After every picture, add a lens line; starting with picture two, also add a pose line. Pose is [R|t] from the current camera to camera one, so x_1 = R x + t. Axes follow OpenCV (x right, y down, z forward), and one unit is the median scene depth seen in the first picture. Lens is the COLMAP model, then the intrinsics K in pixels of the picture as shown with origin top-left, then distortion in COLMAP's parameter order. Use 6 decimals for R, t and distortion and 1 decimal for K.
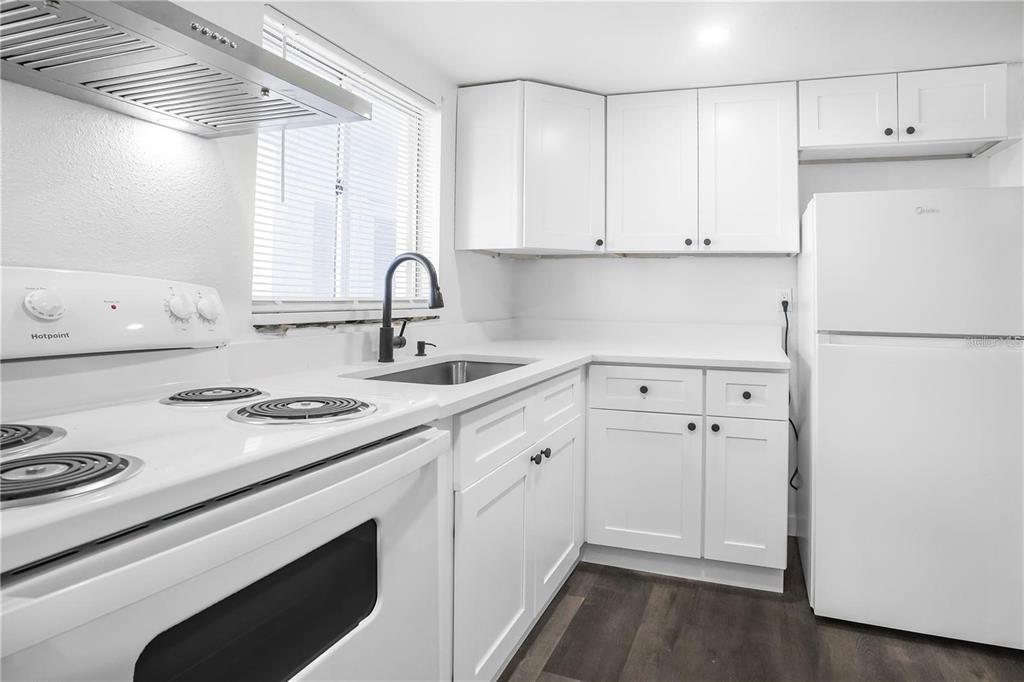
lens RADIAL K [[547.4, 0, 558.2], [0, 547.4, 296.8], [0, 0, 1]] dist [-0.052319, 0.000491]
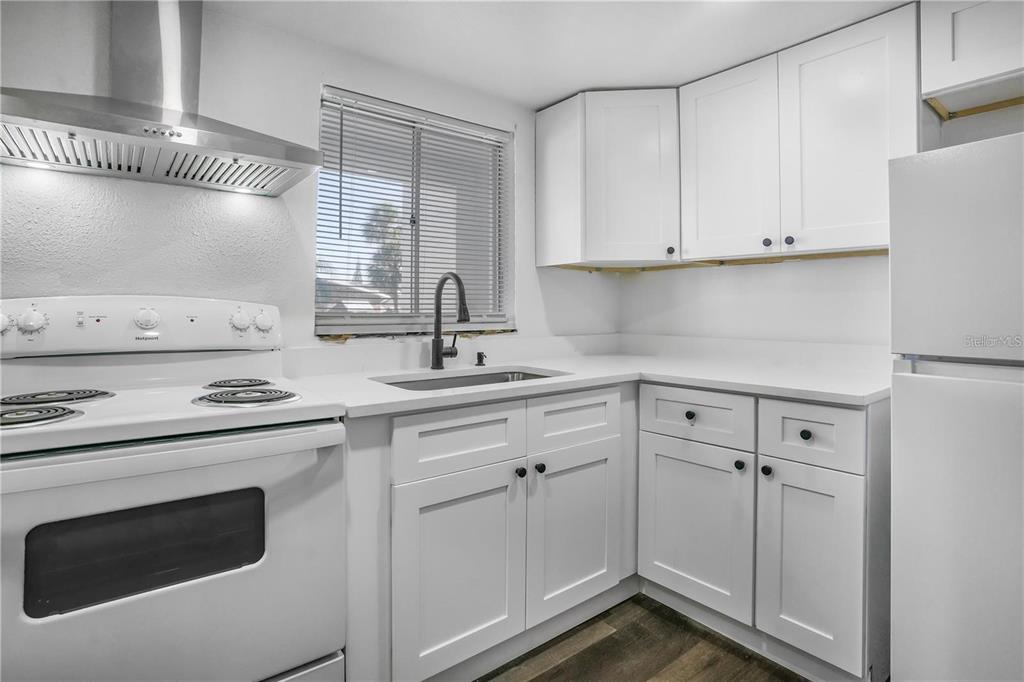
lens RADIAL K [[516.3, 0, 483.2], [0, 516.3, 317.9], [0, 0, 1]] dist [-0.052532, 0.011342]
pose [[0.835499, -0.003748, -0.549480, 0.351477], [0.009161, 0.999933, 0.007110, 0.005126], [0.549416, -0.010974, 0.835477, 0.143439]]
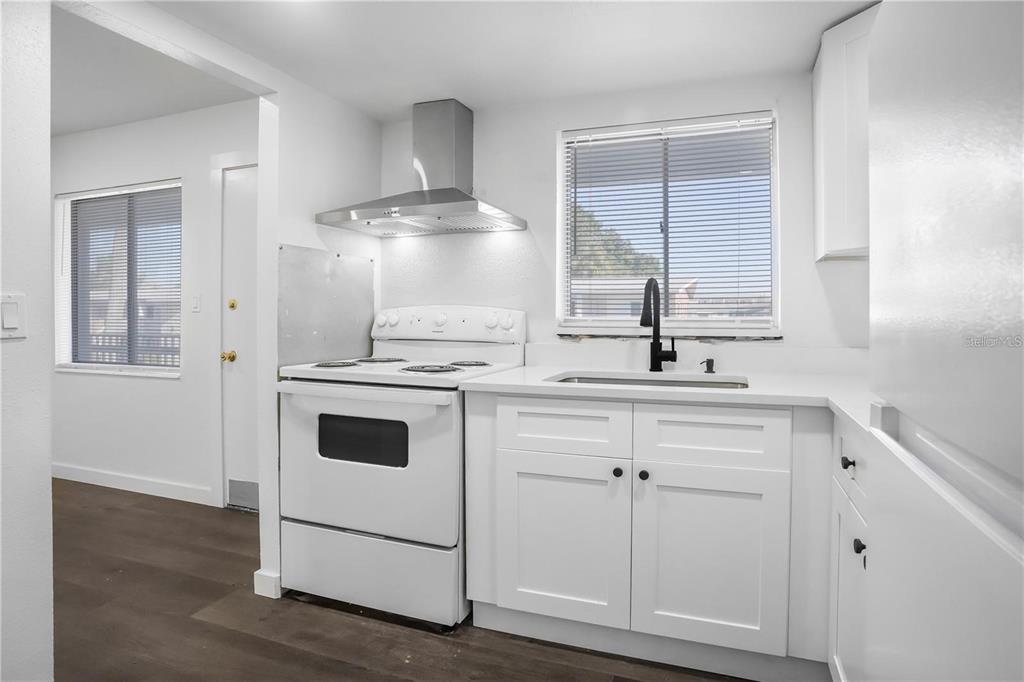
lens RADIAL K [[516.3, 0, 512.3], [0, 516.3, 316.5], [0, 0, 1]] dist [-0.052532, 0.011342]
pose [[0.019603, -0.001774, -0.999806, 0.779568], [0.000636, 0.999998, -0.001762, 0.001621], [0.999808, -0.000602, 0.019604, 0.645883]]
